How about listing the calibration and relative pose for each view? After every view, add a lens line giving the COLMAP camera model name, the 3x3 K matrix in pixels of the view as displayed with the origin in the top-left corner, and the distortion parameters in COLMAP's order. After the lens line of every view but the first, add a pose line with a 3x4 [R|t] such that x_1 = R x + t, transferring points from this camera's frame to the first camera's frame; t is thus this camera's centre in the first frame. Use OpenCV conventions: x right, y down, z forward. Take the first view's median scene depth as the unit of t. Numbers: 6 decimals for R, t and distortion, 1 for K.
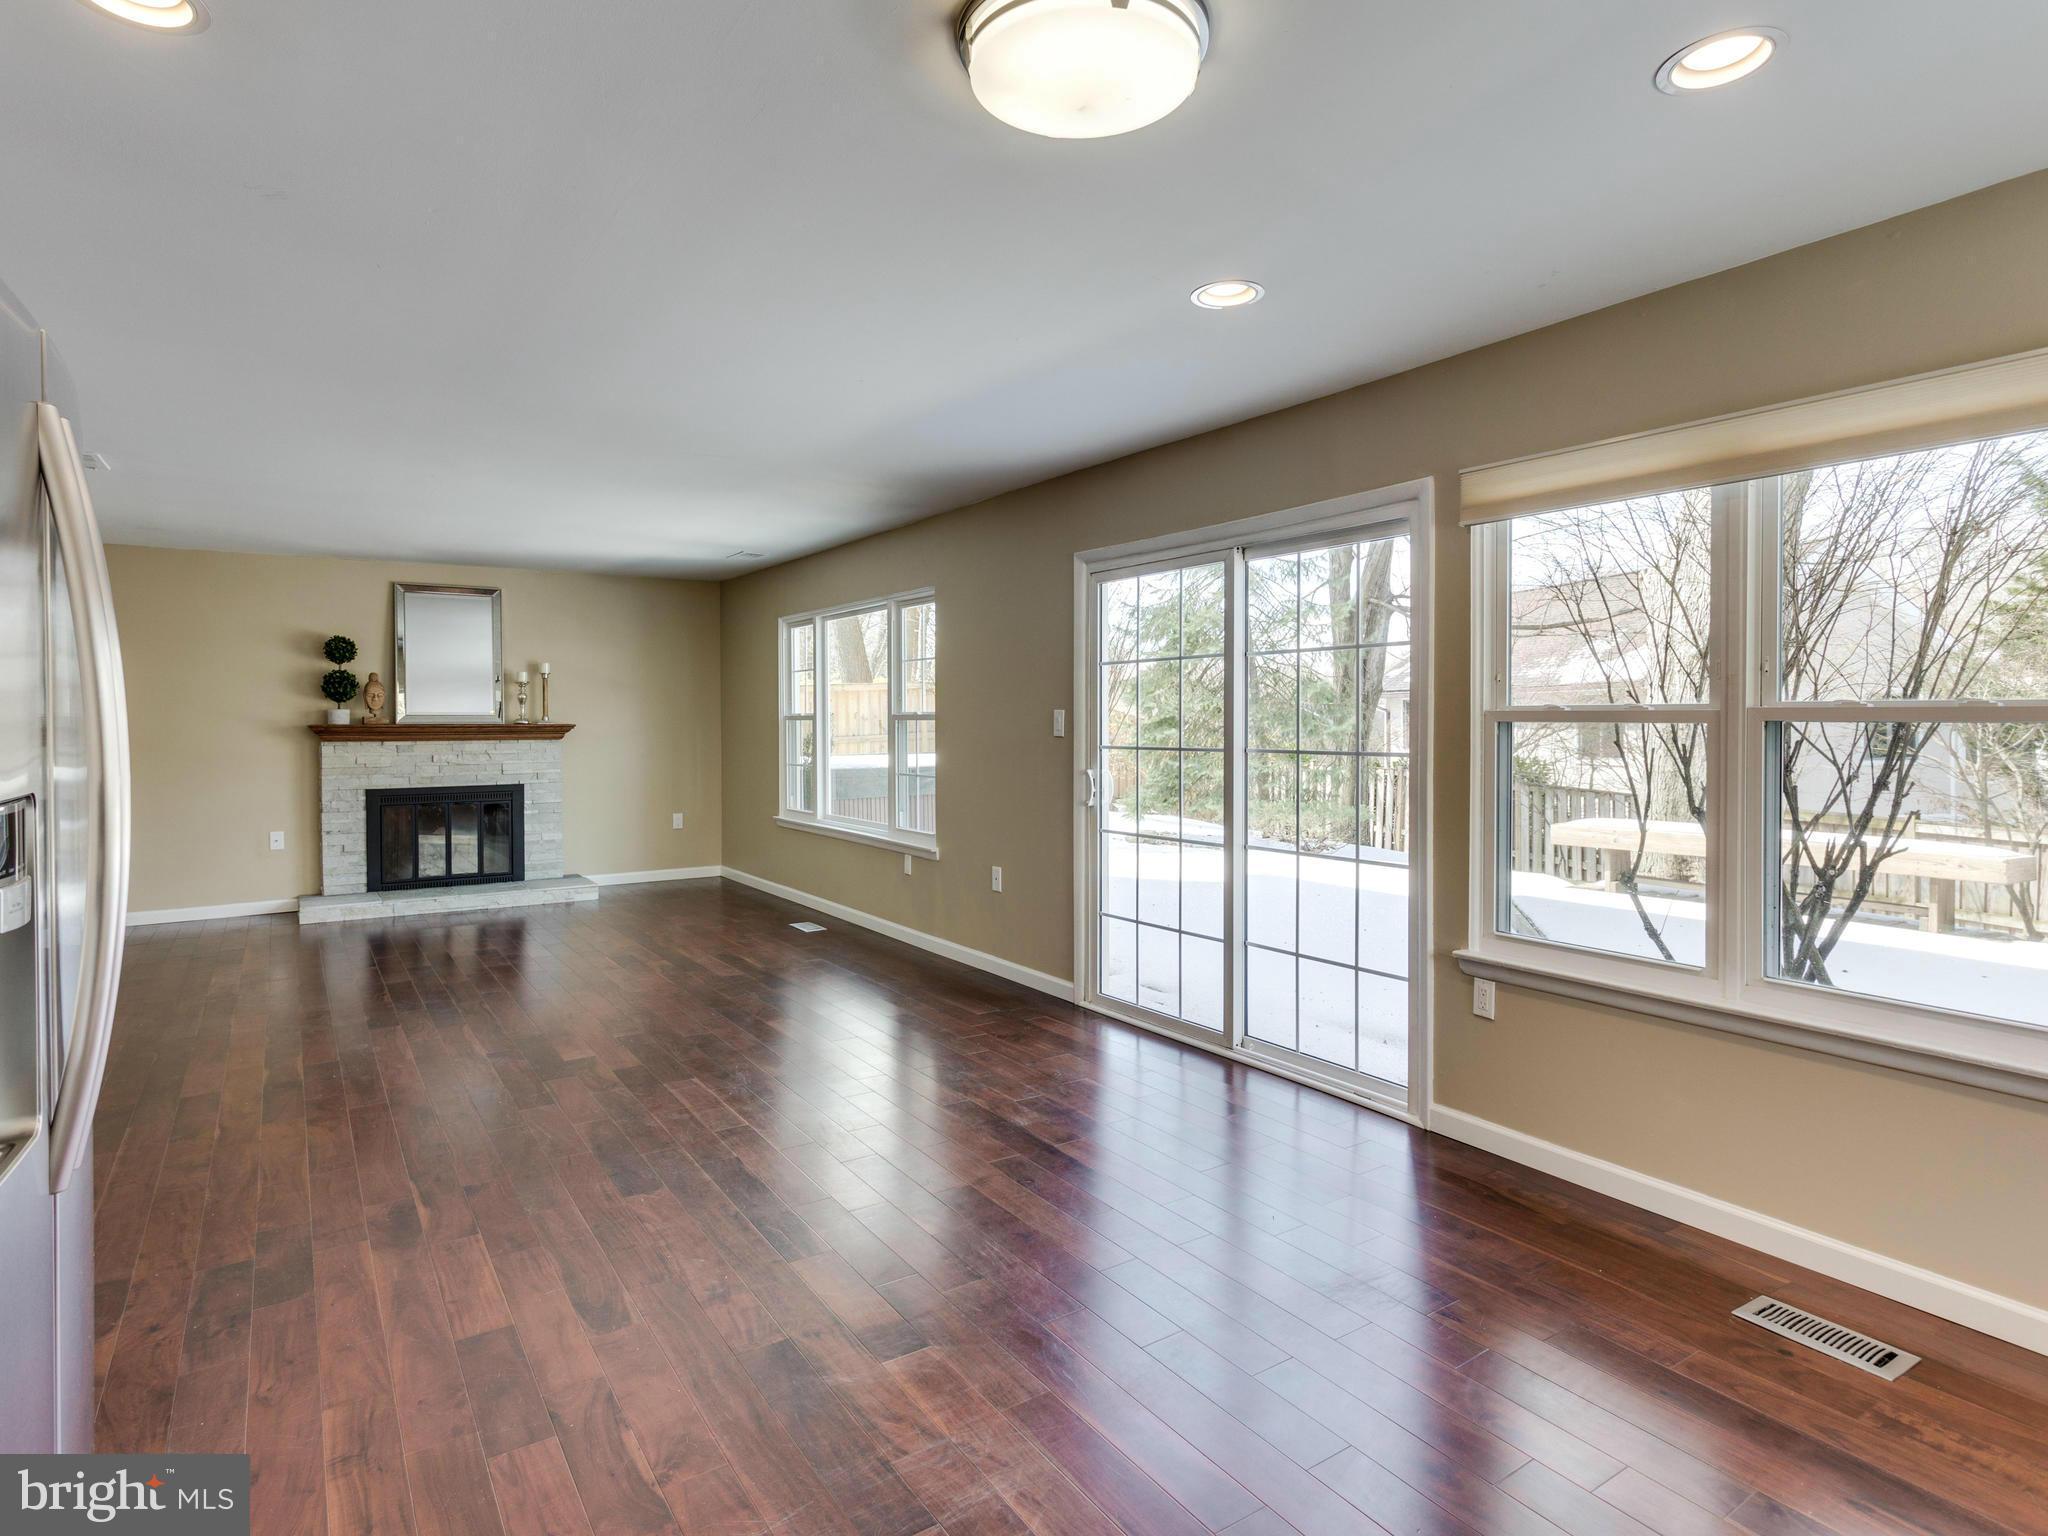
lens RADIAL K [[1124.5, 0, 1031.0], [0, 1124.5, 748.1], [0, 0, 1]] dist [0.003510, 0.003631]
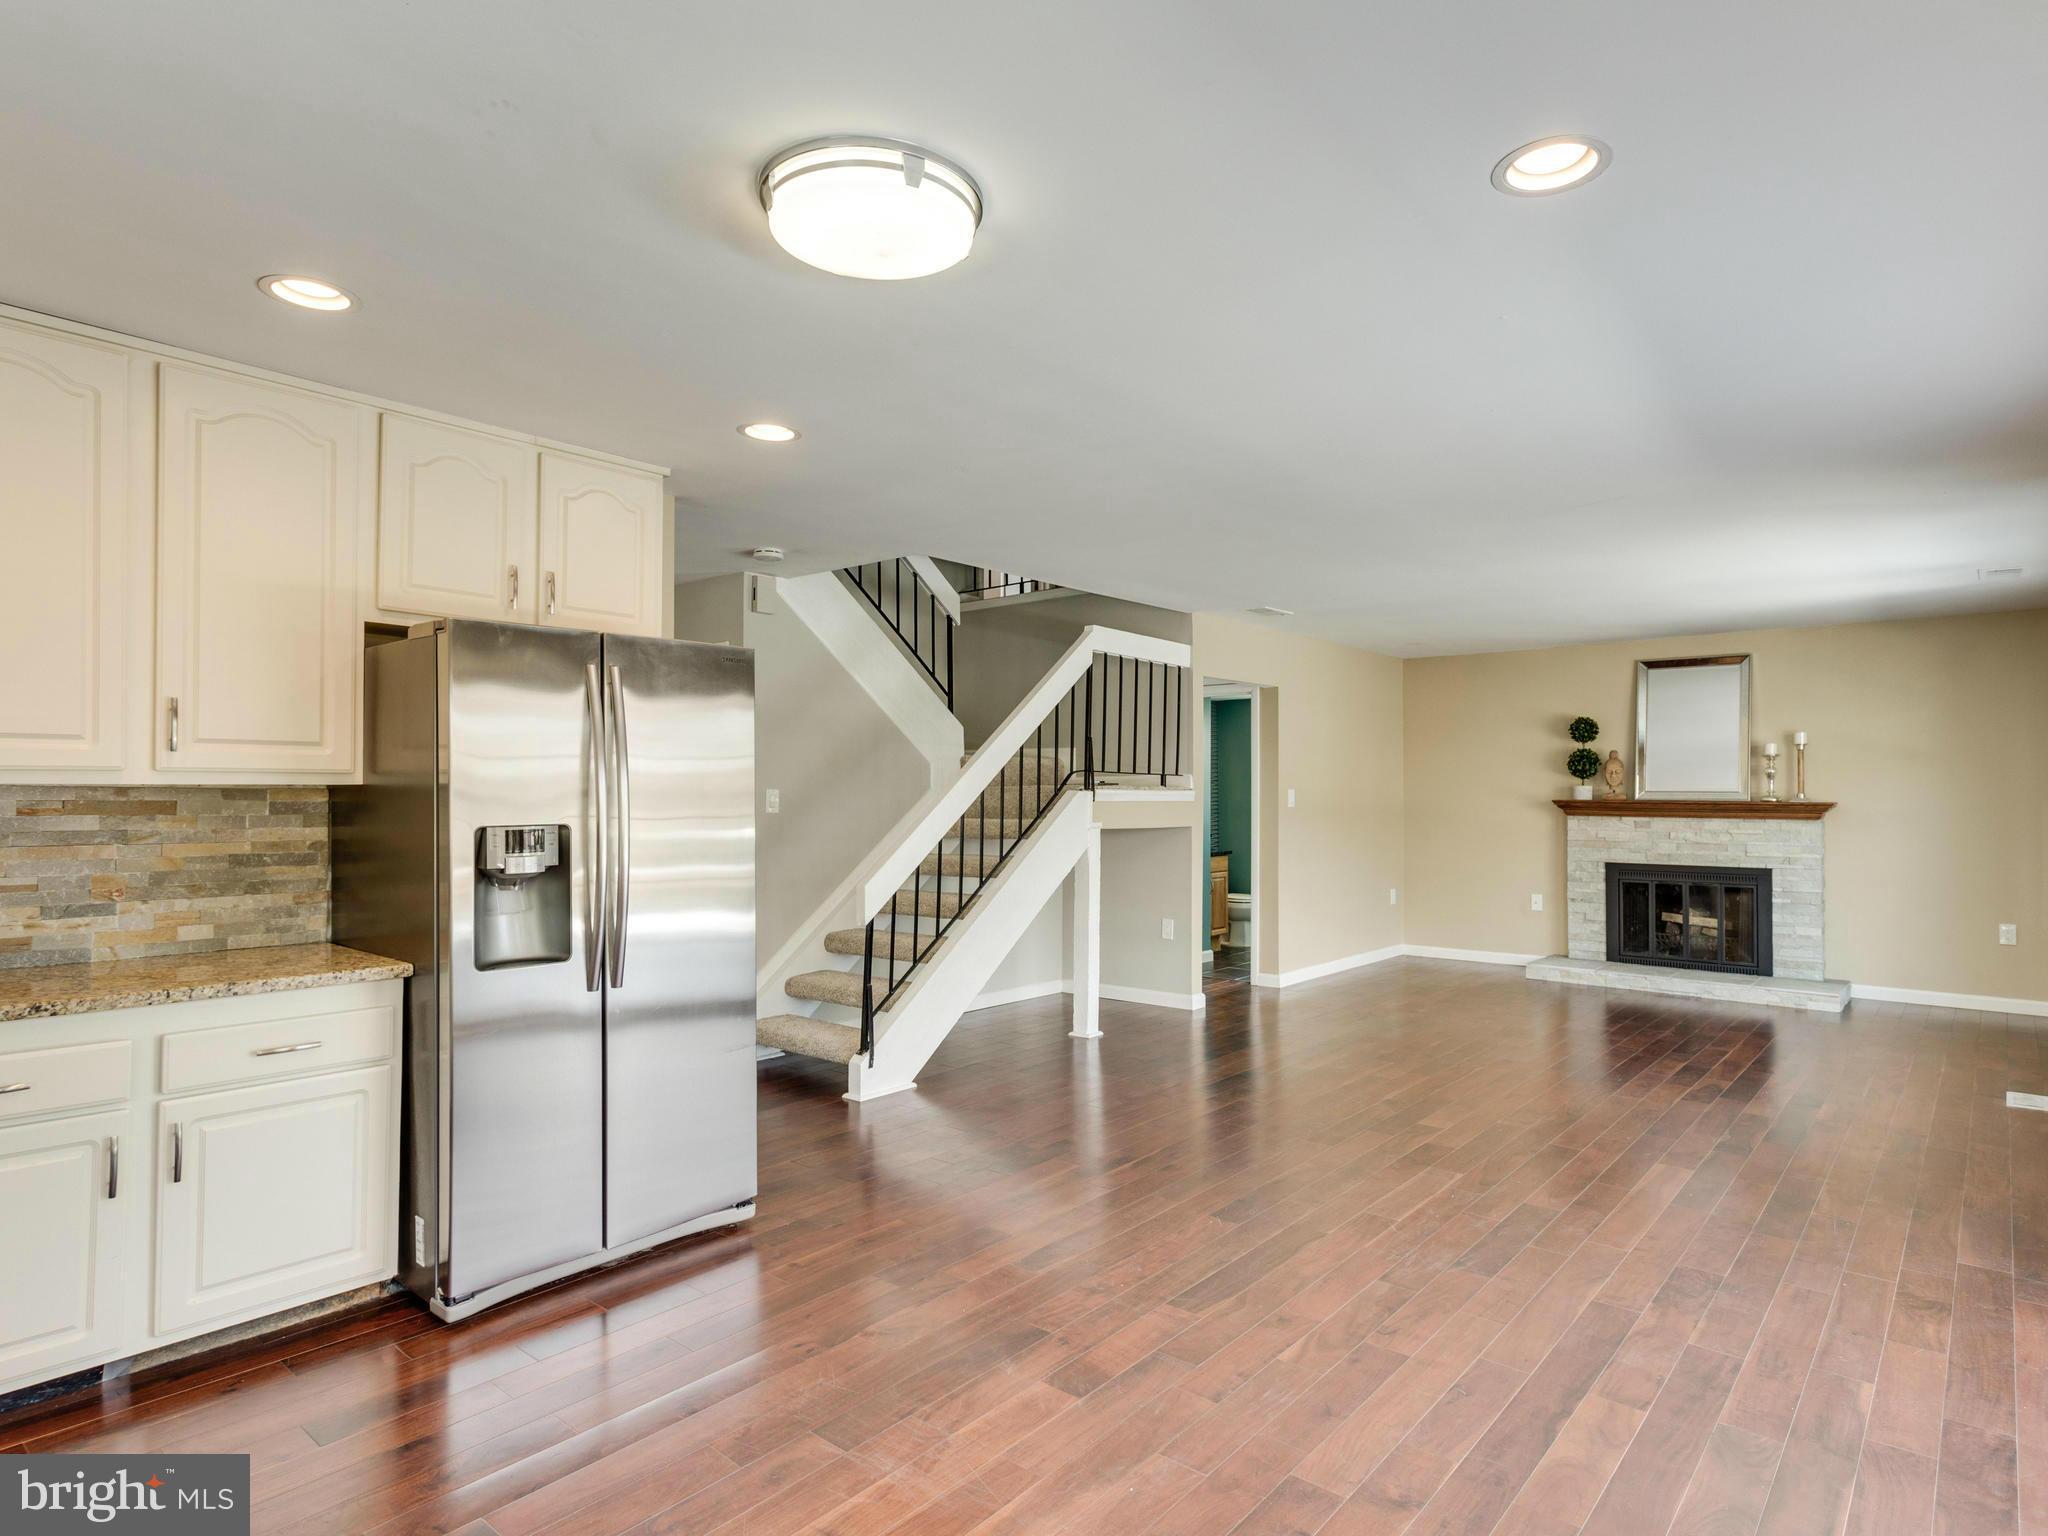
lens RADIAL K [[1124.5, 0, 1016.1], [0, 1124.5, 779.1], [0, 0, 1]] dist [0.003510, 0.003631]
pose [[0.268386, -0.005969, -0.963293, 0.268325], [-0.029650, 0.999456, -0.014454, -0.008953], [0.962855, 0.032441, 0.268063, 0.189343]]
